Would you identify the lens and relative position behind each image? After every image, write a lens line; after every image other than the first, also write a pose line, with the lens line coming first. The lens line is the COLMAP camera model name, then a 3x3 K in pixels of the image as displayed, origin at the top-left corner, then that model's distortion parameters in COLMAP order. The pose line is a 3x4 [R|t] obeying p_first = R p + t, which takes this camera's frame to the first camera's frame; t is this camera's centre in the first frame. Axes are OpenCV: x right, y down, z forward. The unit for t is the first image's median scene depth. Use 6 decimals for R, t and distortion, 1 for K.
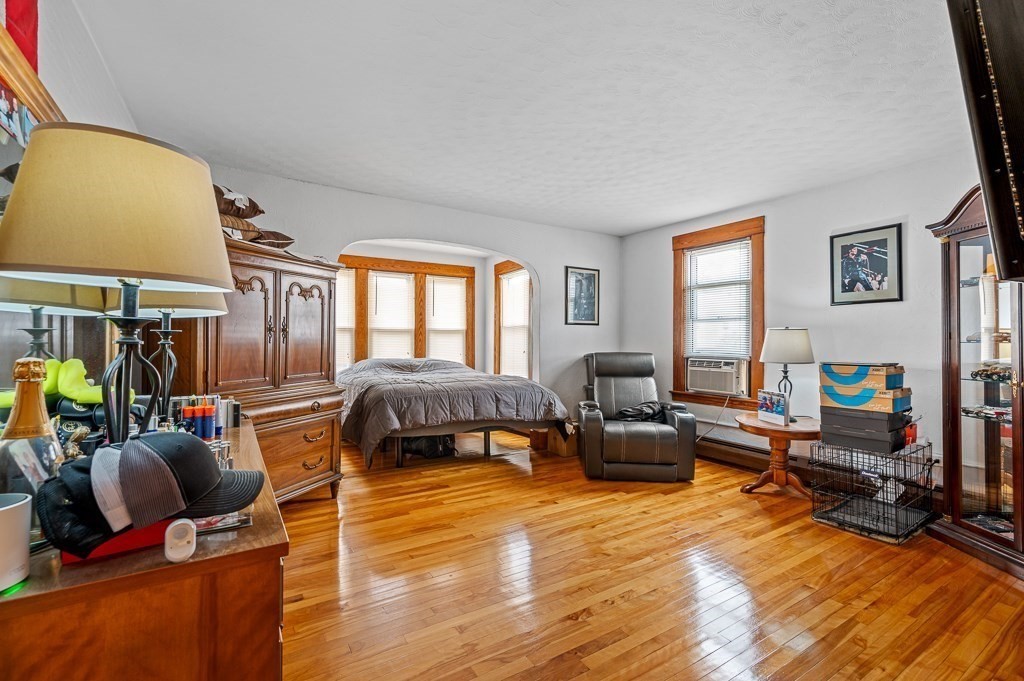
lens RADIAL K [[440.5, 0, 506.3], [0, 440.5, 339.7], [0, 0, 1]] dist [0.000375, 0.000508]
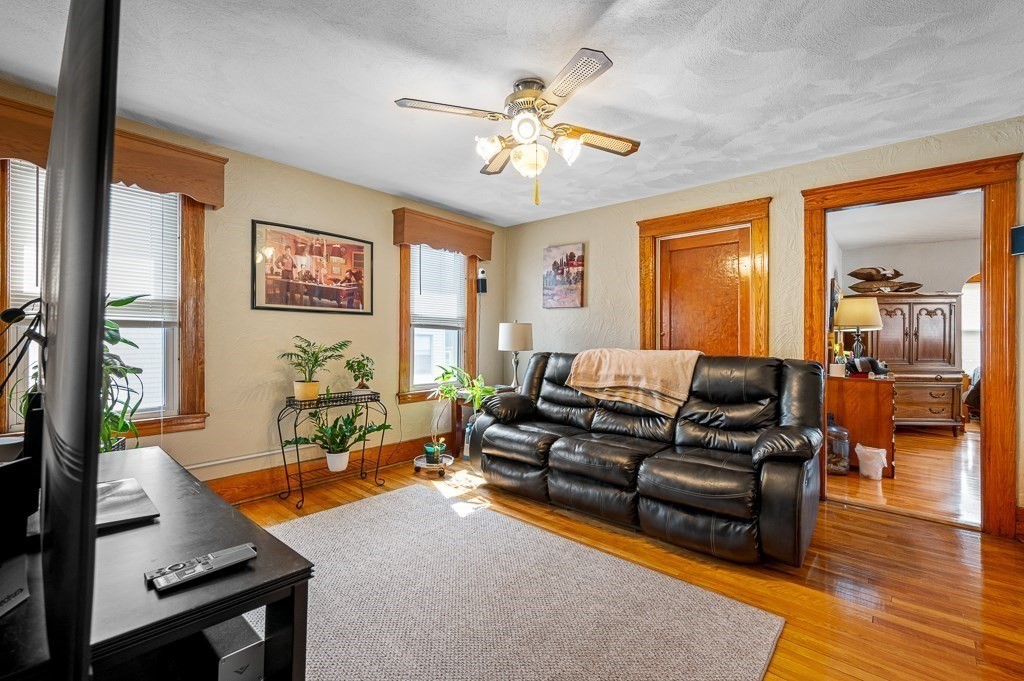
lens RADIAL K [[440.5, 0, 513.2], [0, 440.5, 334.2], [0, 0, 1]] dist [0.000375, 0.000508]
pose [[0.298648, -0.007971, -0.954330, 0.811040], [-0.003206, 0.999951, -0.009356, 0.000650], [0.954358, 0.005854, 0.298608, -1.252241]]
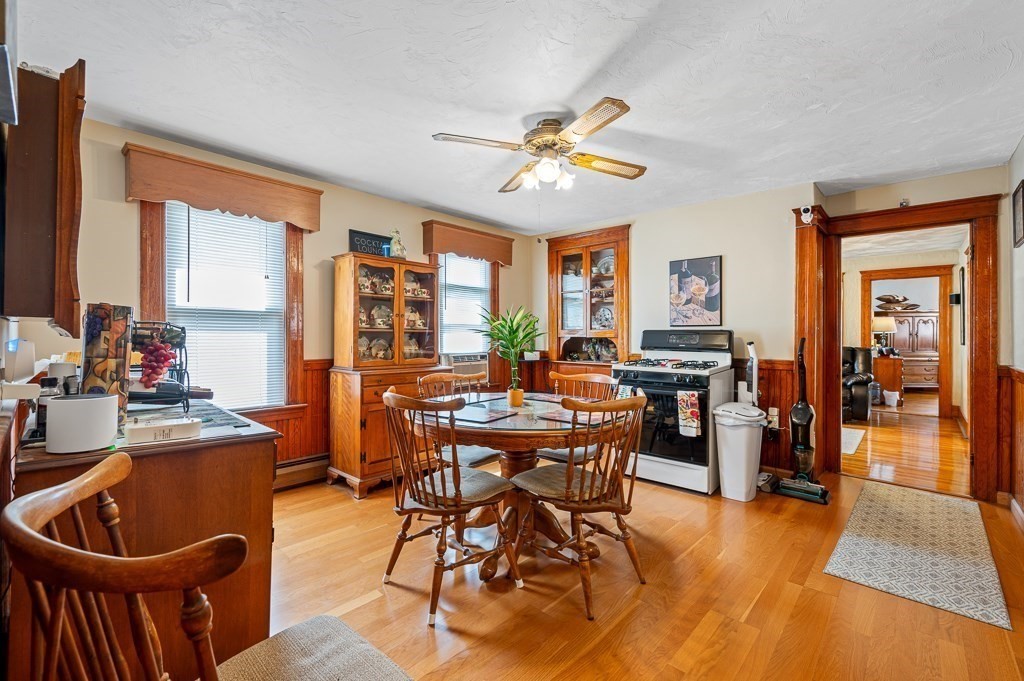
lens RADIAL K [[440.5, 0, 503.8], [0, 440.5, 344.1], [0, 0, 1]] dist [0.000375, 0.000508]
pose [[0.272686, 0.004599, -0.962092, 0.834369], [0.011259, 0.999905, 0.007970, 0.000367], [0.962037, -0.013006, 0.272608, -1.289246]]
